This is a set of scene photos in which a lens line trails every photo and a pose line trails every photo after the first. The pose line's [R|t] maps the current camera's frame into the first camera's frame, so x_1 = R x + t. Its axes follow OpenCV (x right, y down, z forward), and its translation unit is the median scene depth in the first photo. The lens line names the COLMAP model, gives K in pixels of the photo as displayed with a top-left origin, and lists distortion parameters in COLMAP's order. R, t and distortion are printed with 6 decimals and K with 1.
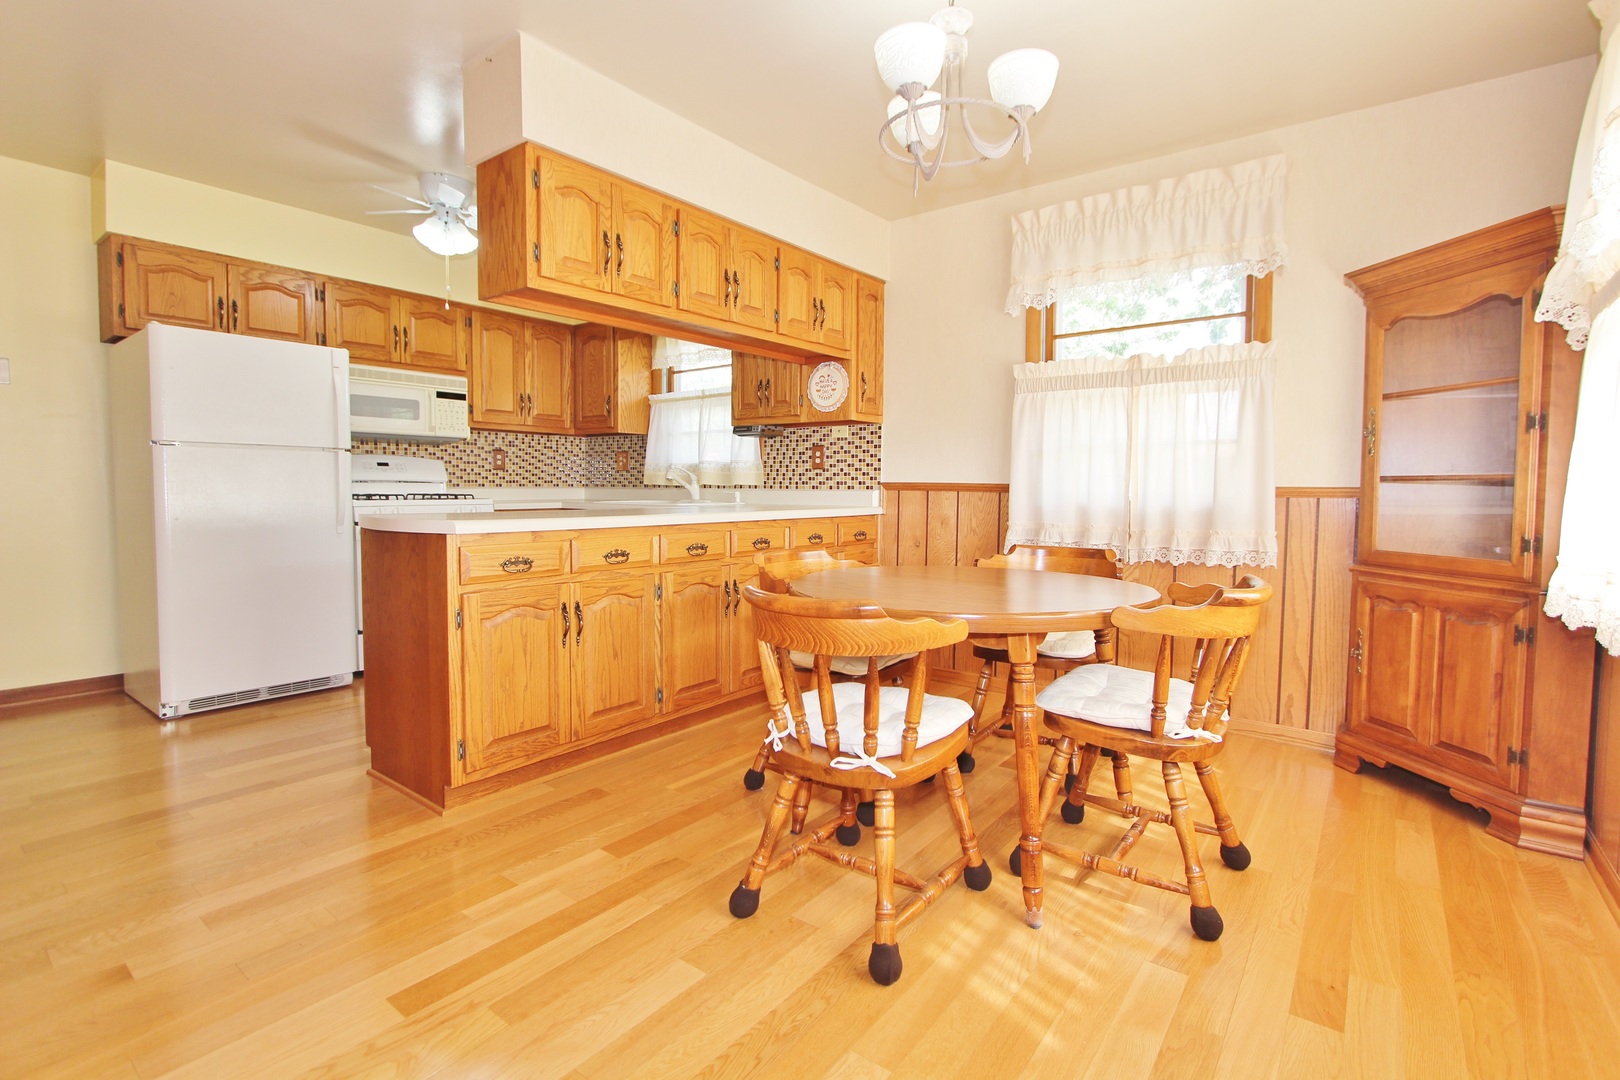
lens RADIAL K [[751.7, 0, 805.1], [0, 751.7, 529.7], [0, 0, 1]] dist [-0.012758, -0.000495]
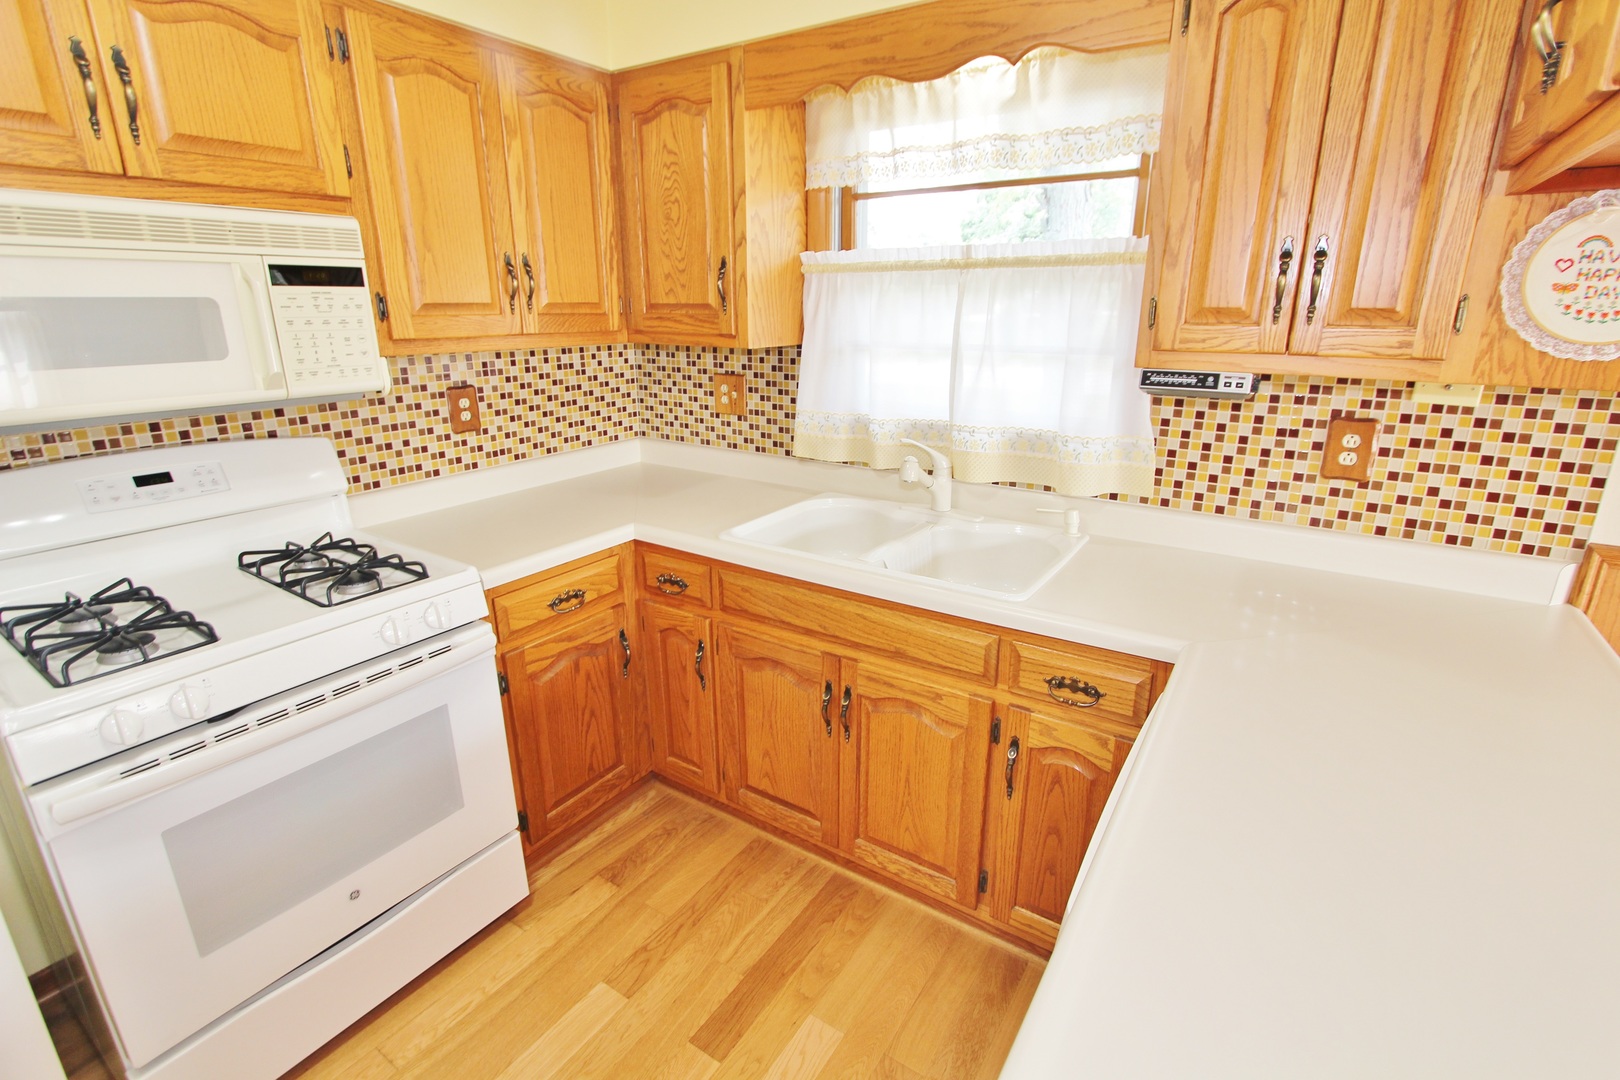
lens RADIAL K [[751.7, 0, 818.0], [0, 751.7, 537.3], [0, 0, 1]] dist [-0.012758, -0.000495]
pose [[0.996680, -0.030774, 0.075379, -0.247356], [0.011607, 0.970067, 0.242560, -0.130018], [-0.080587, -0.240880, 0.967204, 0.563550]]
